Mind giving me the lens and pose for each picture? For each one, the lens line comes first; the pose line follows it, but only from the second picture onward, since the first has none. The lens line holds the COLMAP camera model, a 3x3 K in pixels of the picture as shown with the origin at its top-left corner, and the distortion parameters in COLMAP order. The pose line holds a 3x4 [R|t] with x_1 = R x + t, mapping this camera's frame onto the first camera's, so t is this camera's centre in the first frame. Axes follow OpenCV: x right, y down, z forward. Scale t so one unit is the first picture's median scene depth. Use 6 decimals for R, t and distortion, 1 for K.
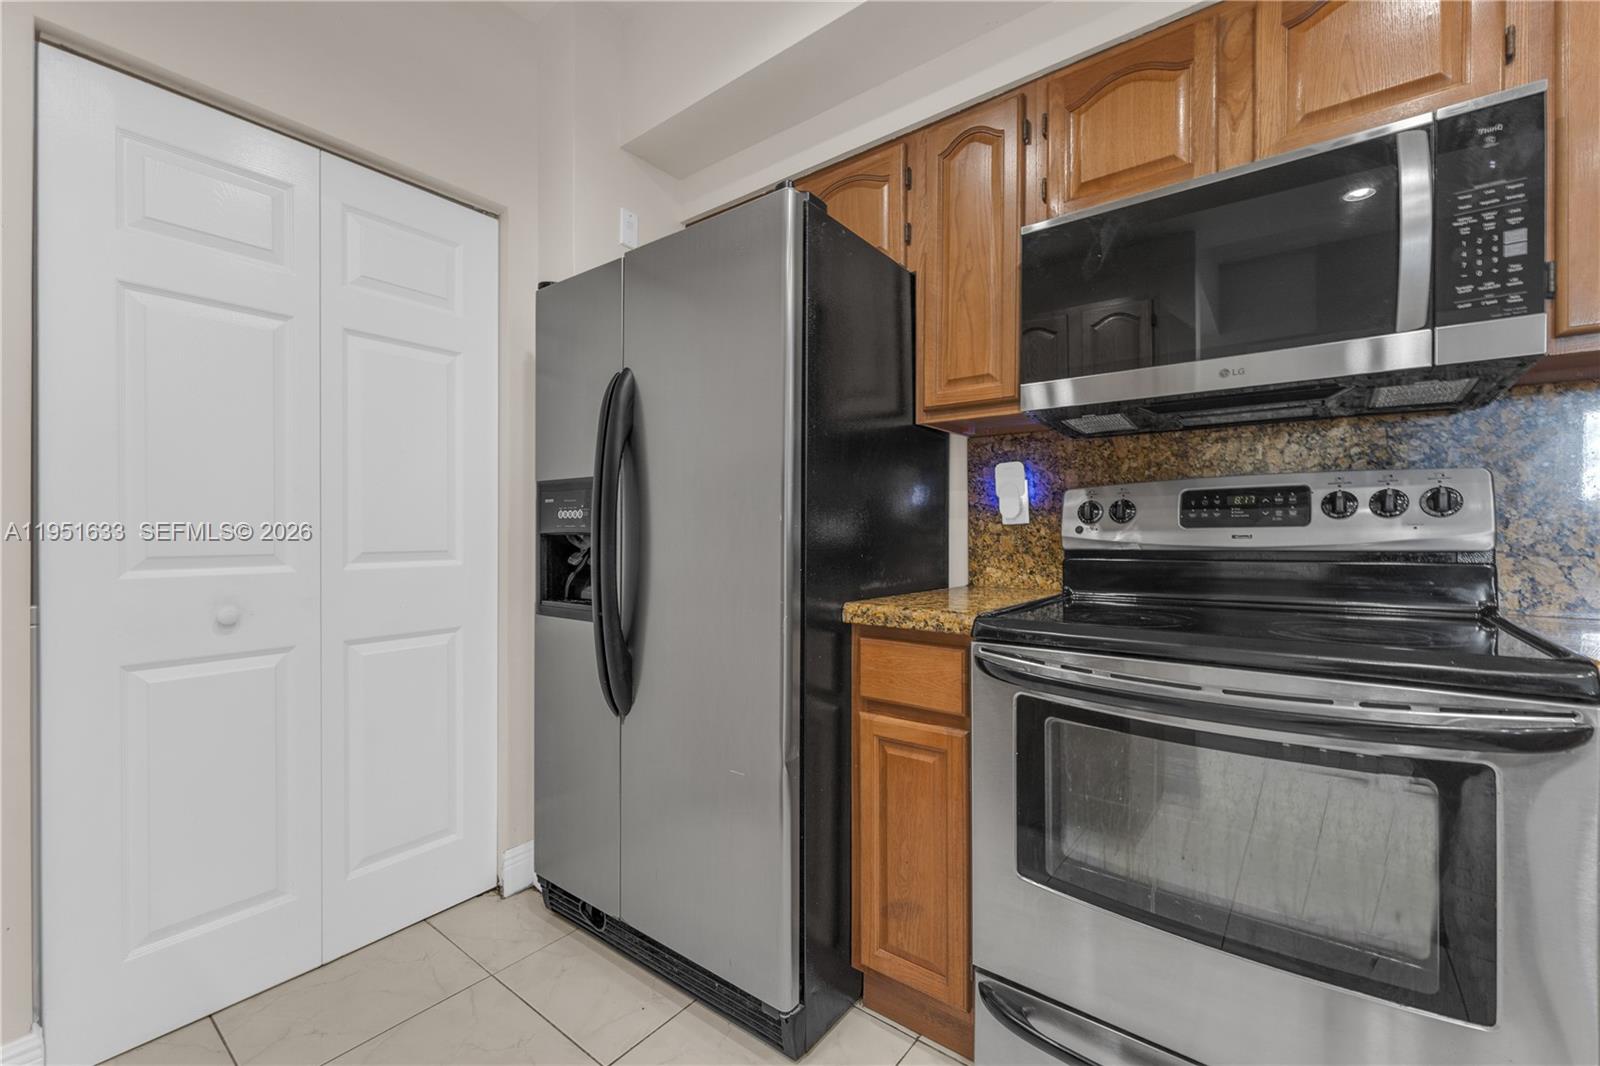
lens RADIAL K [[657.5, 0, 796.0], [0, 657.5, 533.1], [0, 0, 1]] dist [0.000575, -0.000274]
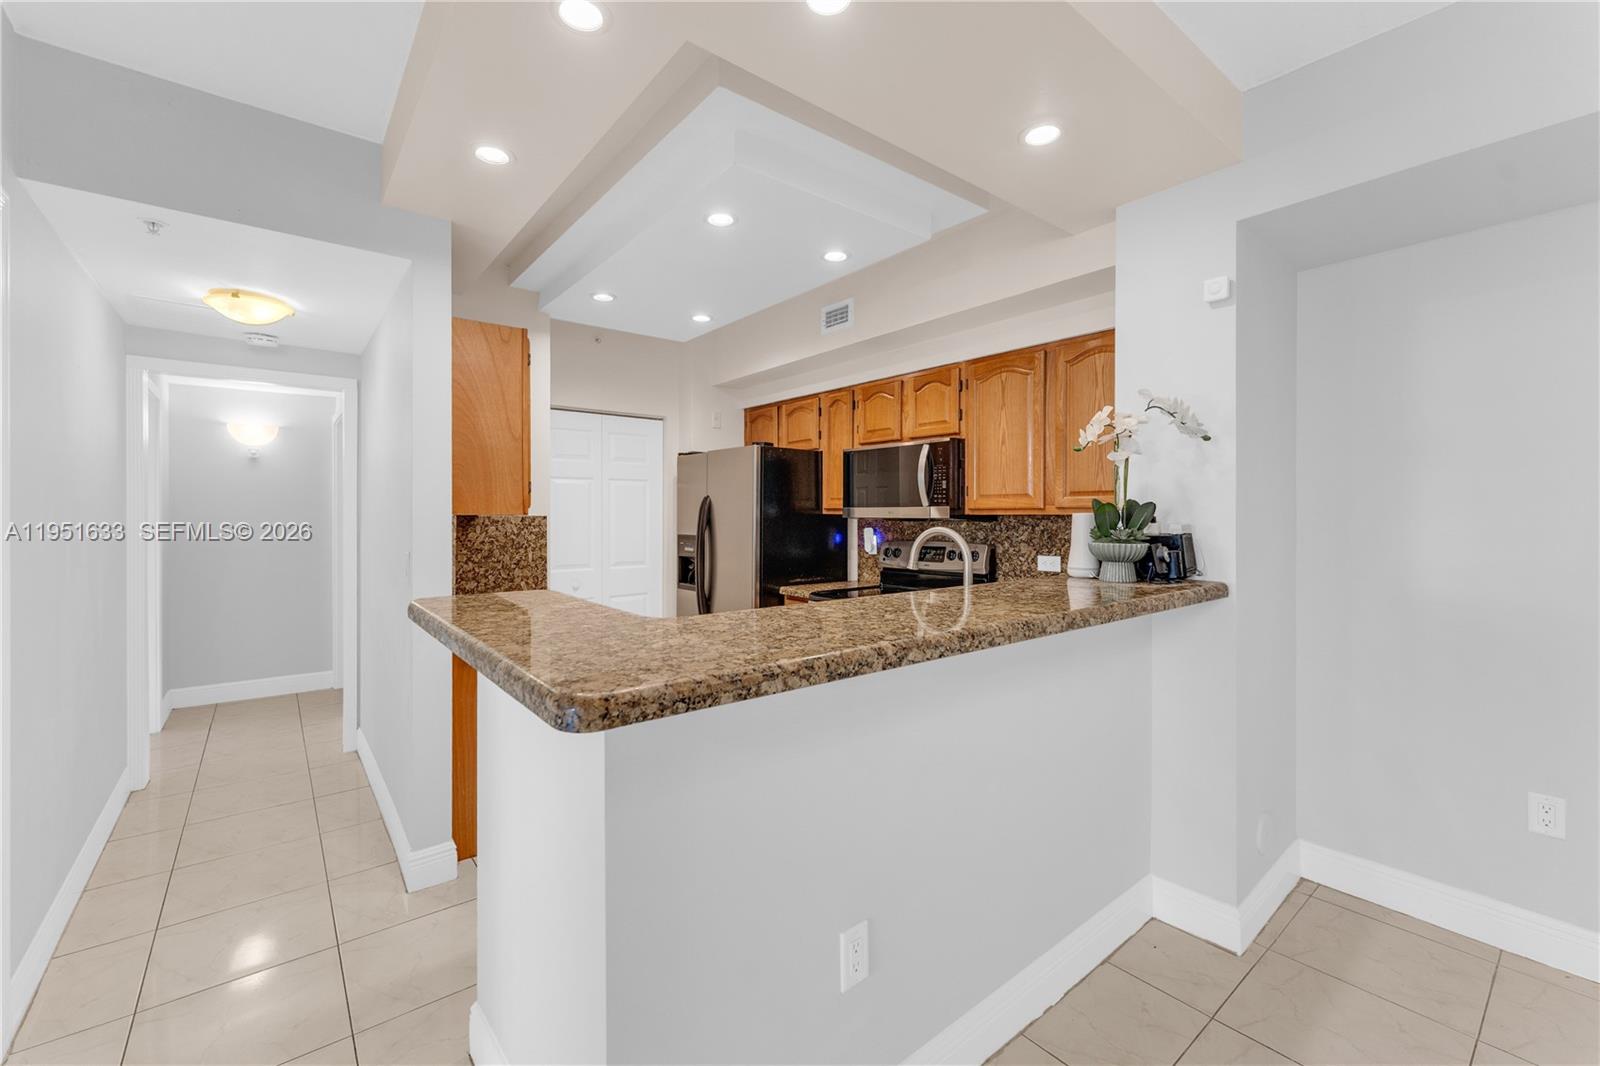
lens RADIAL K [[656.1, 0, 789.1], [0, 656.1, 516.3], [0, 0, 1]] dist [-0.000366, -0.000112]
pose [[0.972274, 0.000896, -0.233841, 0.743678], [-0.000326, 0.999997, 0.002474, -0.192109], [0.233843, -0.002330, 0.972272, -1.634879]]
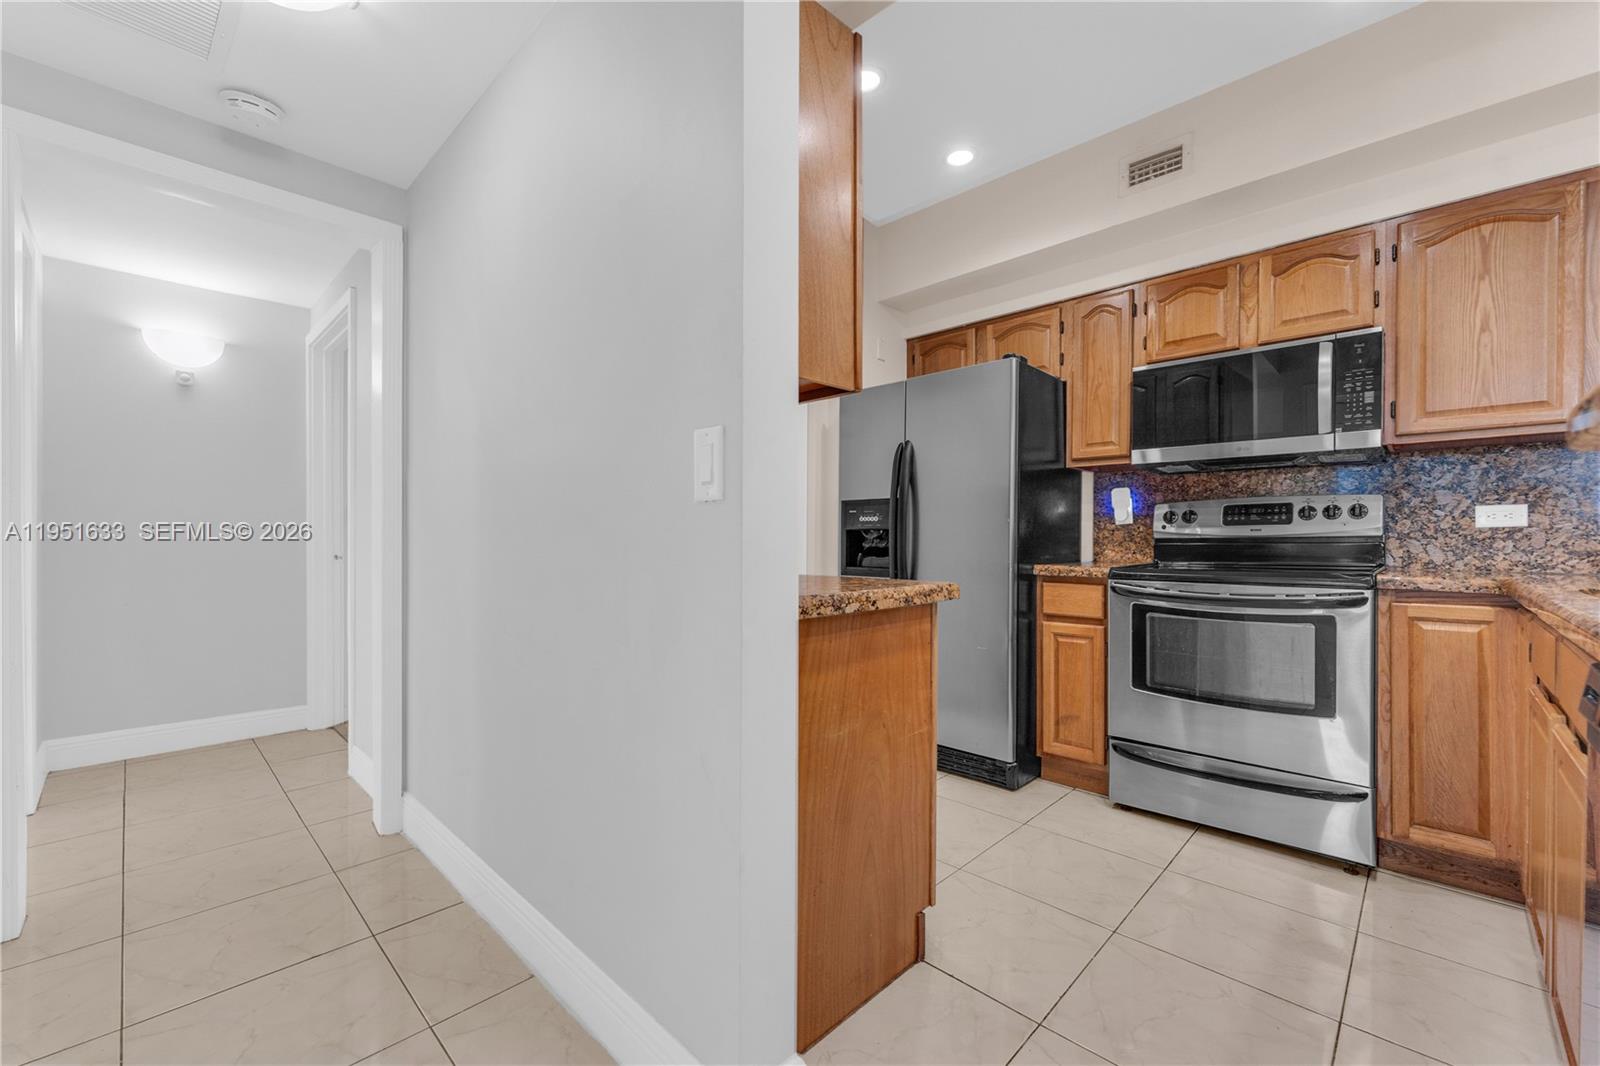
lens RADIAL K [[652.0, 0, 790.5], [0, 652.0, 542.8], [0, 0, 1]] dist [0.000171, -0.000199]
pose [[0.993644, 0.002163, -0.112549, -0.420223], [-0.001481, 0.999980, 0.006139, 0.031937], [0.112560, -0.005933, 0.993627, -0.973383]]
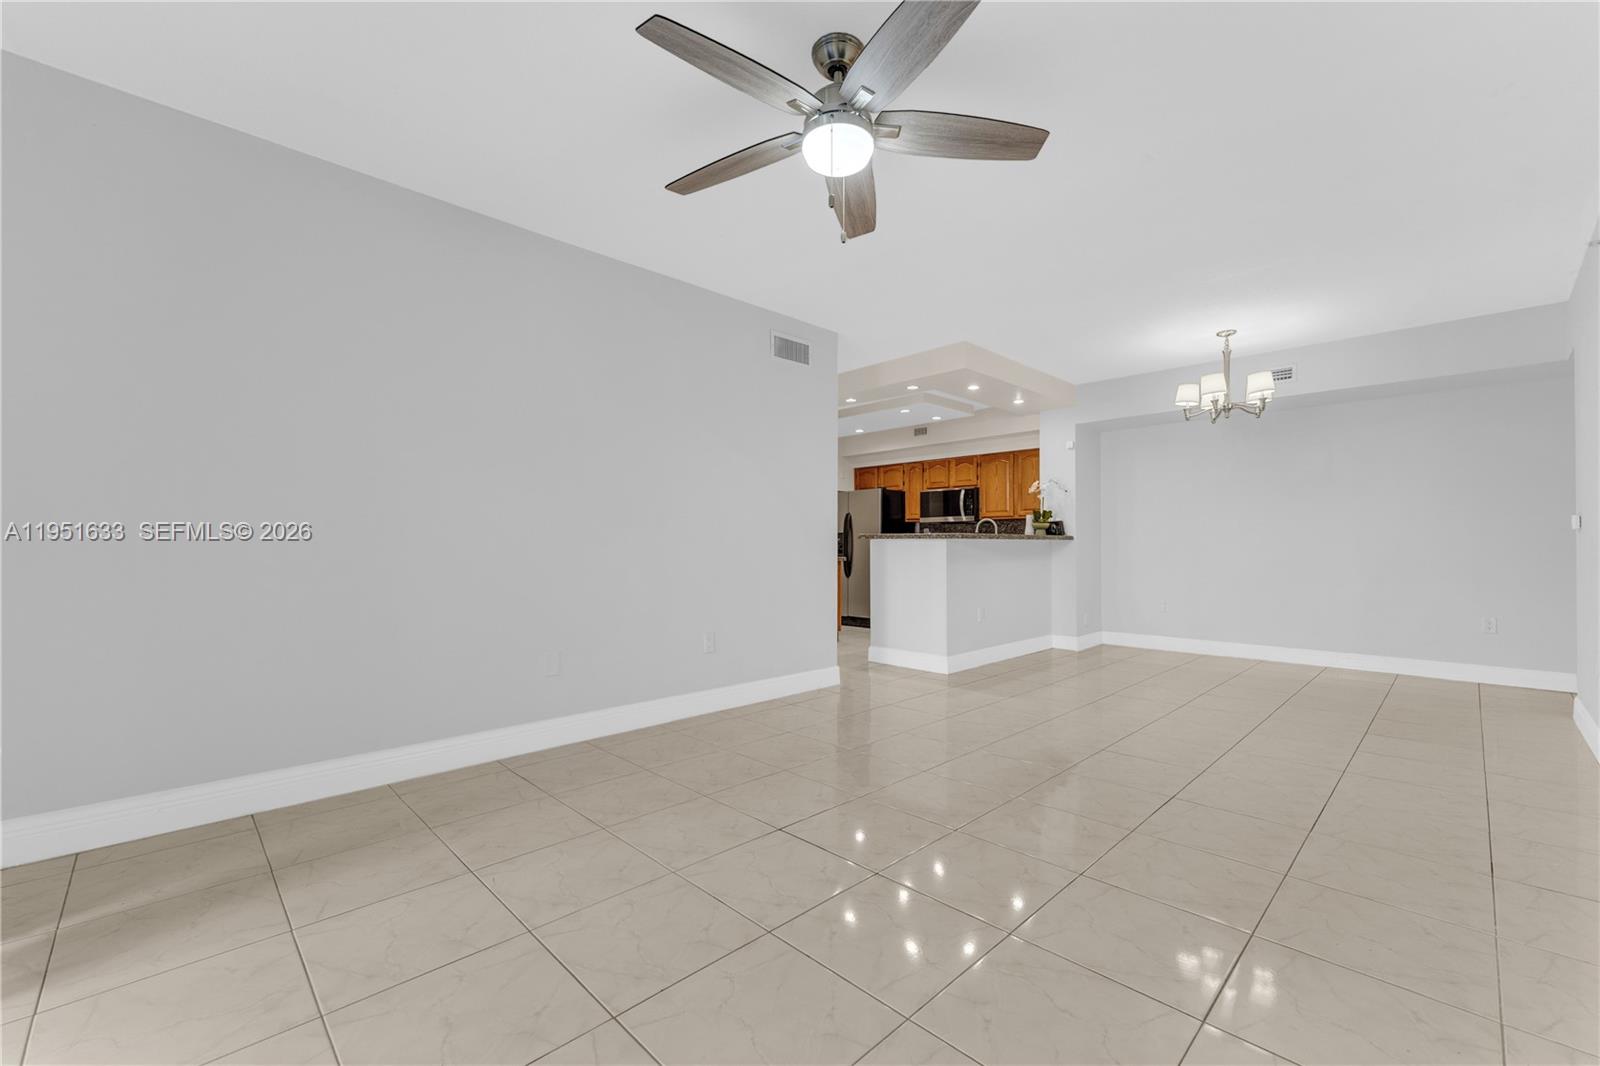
lens RADIAL K [[660.1, 0, 794.3], [0, 660.1, 542.8], [0, 0, 1]] dist [0.000416, -0.000038]
pose [[0.990602, -0.002699, -0.136752, 0.038616], [0.002133, 0.999989, -0.004282, 0.018461], [0.136762, 0.003950, 0.990596, -4.848132]]
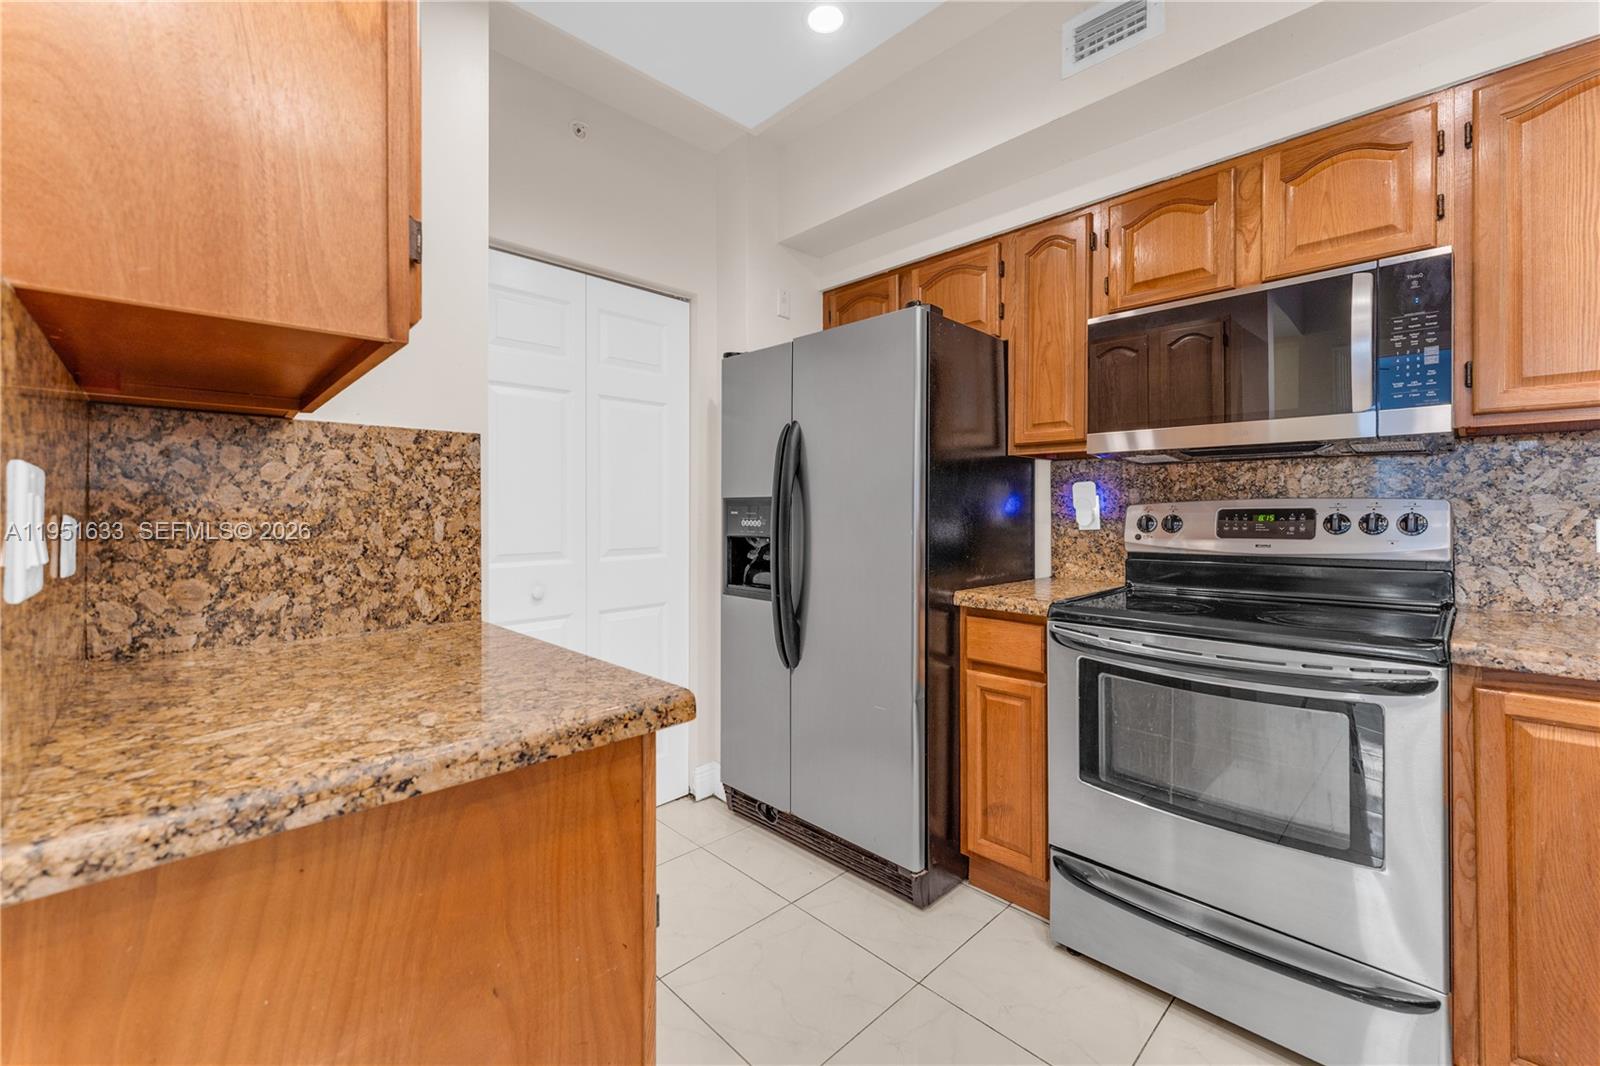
lens RADIAL K [[654.3, 0, 795.8], [0, 654.3, 509.9], [0, 0, 1]] dist [0.000459, -0.000379]
pose [[0.990637, -0.001040, -0.136515, -0.071878], [0.000906, 0.999999, -0.001045, -0.065621], [0.136516, 0.000911, 0.990637, -0.425137]]
